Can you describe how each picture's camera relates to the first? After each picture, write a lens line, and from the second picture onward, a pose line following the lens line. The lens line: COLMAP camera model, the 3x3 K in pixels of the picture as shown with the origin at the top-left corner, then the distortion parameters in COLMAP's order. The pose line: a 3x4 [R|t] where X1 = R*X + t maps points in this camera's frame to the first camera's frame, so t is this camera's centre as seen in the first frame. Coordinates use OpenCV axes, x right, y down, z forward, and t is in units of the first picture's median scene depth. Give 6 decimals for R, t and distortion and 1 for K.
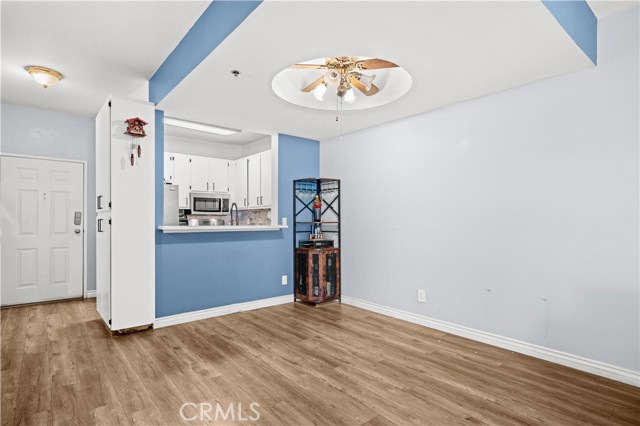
lens RADIAL K [[325.7, 0, 297.6], [0, 325.7, 217.8], [0, 0, 1]] dist [0.002011, 0.000442]
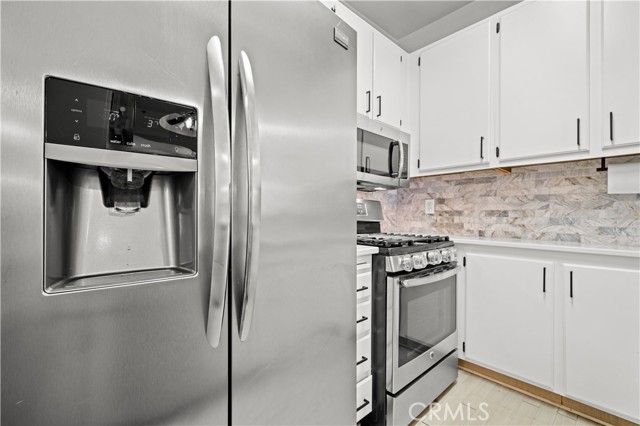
lens RADIAL K [[281.8, 0, 320.0], [0, 281.8, 213.0], [0, 0, 1]] dist [0.002024, -0.000018]
pose [[0.996738, 0.003626, 0.080628, -0.478268], [-0.003093, 0.999973, -0.006730, 0.033321], [-0.080650, 0.006458, 0.996722, 0.940185]]
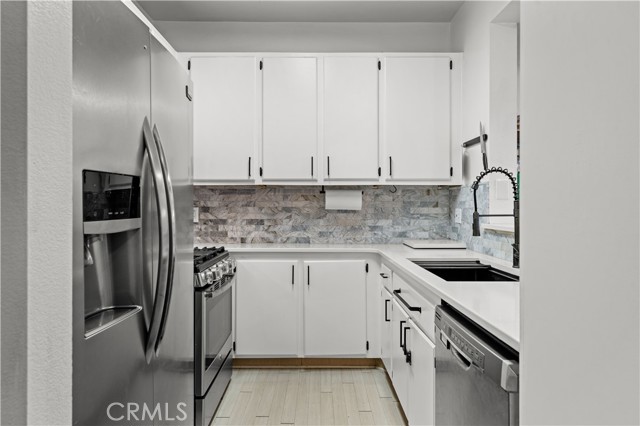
lens RADIAL K [[394.2, 0, 317.7], [0, 394.2, 204.5], [0, 0, 1]] dist [-0.001032, 0.000022]
pose [[0.604743, -0.002156, 0.796418, -0.663975], [0.001291, 0.999998, 0.001727, -0.003606], [-0.796420, -0.000016, 0.604744, 0.844079]]
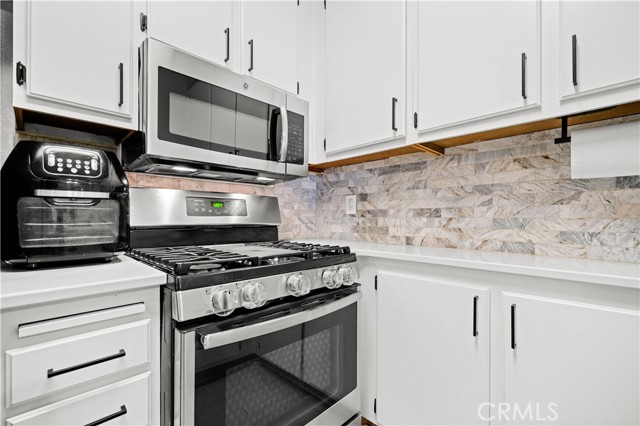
lens RADIAL K [[281.5, 0, 320.1], [0, 281.5, 217.9], [0, 0, 1]] dist [0.000342, -0.000035]
pose [[0.992957, -0.003536, 0.118426, -0.315436], [0.003607, 0.999993, -0.000385, 0.035665], [-0.118424, 0.000809, 0.992963, 1.065284]]
